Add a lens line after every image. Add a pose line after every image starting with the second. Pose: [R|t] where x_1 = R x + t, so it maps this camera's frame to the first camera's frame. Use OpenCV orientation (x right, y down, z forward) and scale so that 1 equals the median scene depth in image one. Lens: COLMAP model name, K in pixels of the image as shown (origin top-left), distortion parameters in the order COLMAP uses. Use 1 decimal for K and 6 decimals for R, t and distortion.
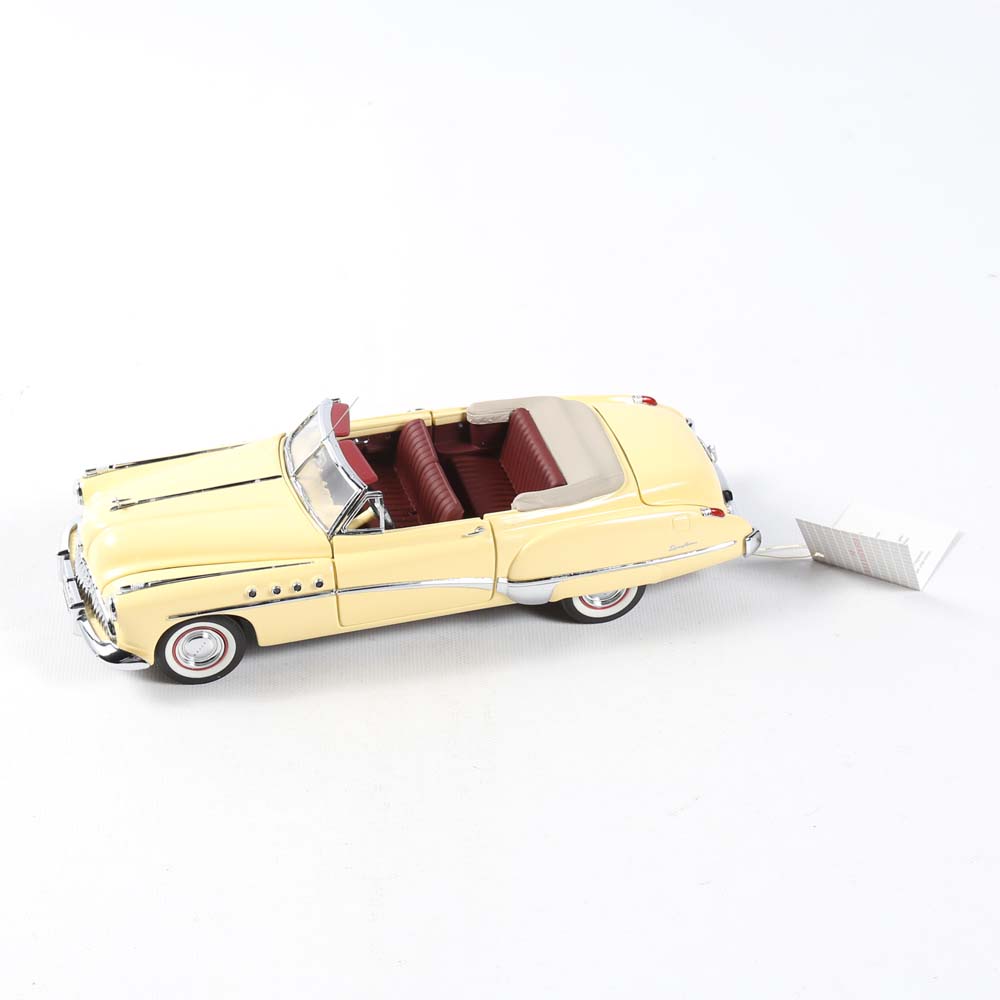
lens RADIAL K [[2964.9, 0, 498.3], [0, 2964.9, 501.7], [0, 0, 1]] dist [-0.049759, 0.000000]
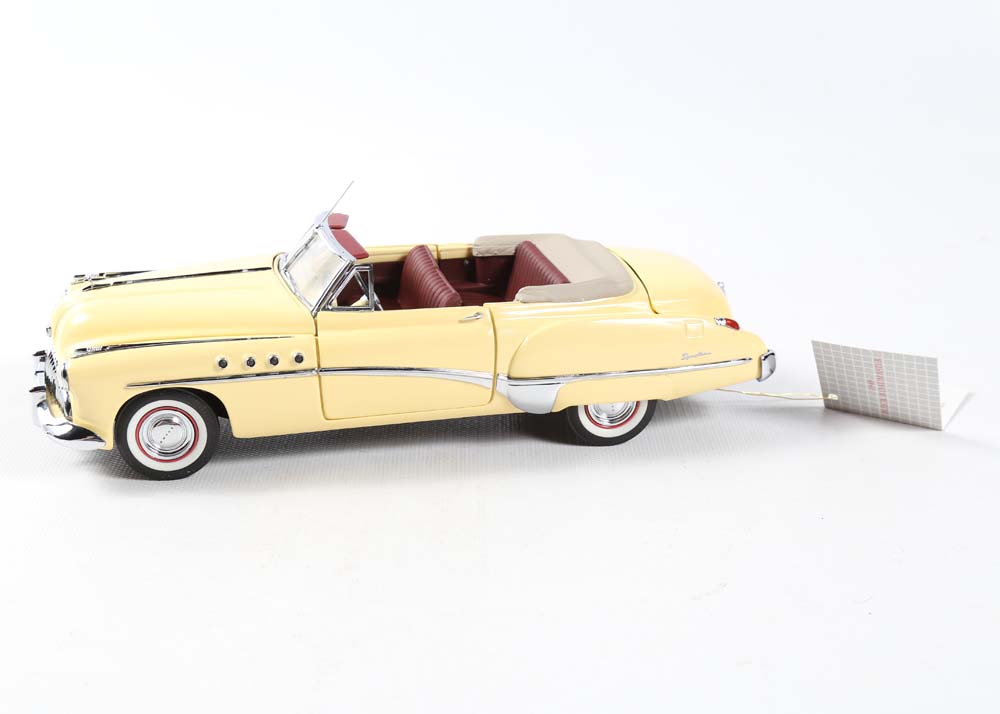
lens RADIAL K [[1569.4, 0, 502.9], [0, 1569.4, 353.2], [0, 0, 1]] dist [0.009244, 0.000000]
pose [[0.999621, 0.011481, -0.025029, 0.013690], [-0.017328, 0.968678, -0.247714, 0.140744], [0.021402, 0.248053, 0.968510, 0.523683]]
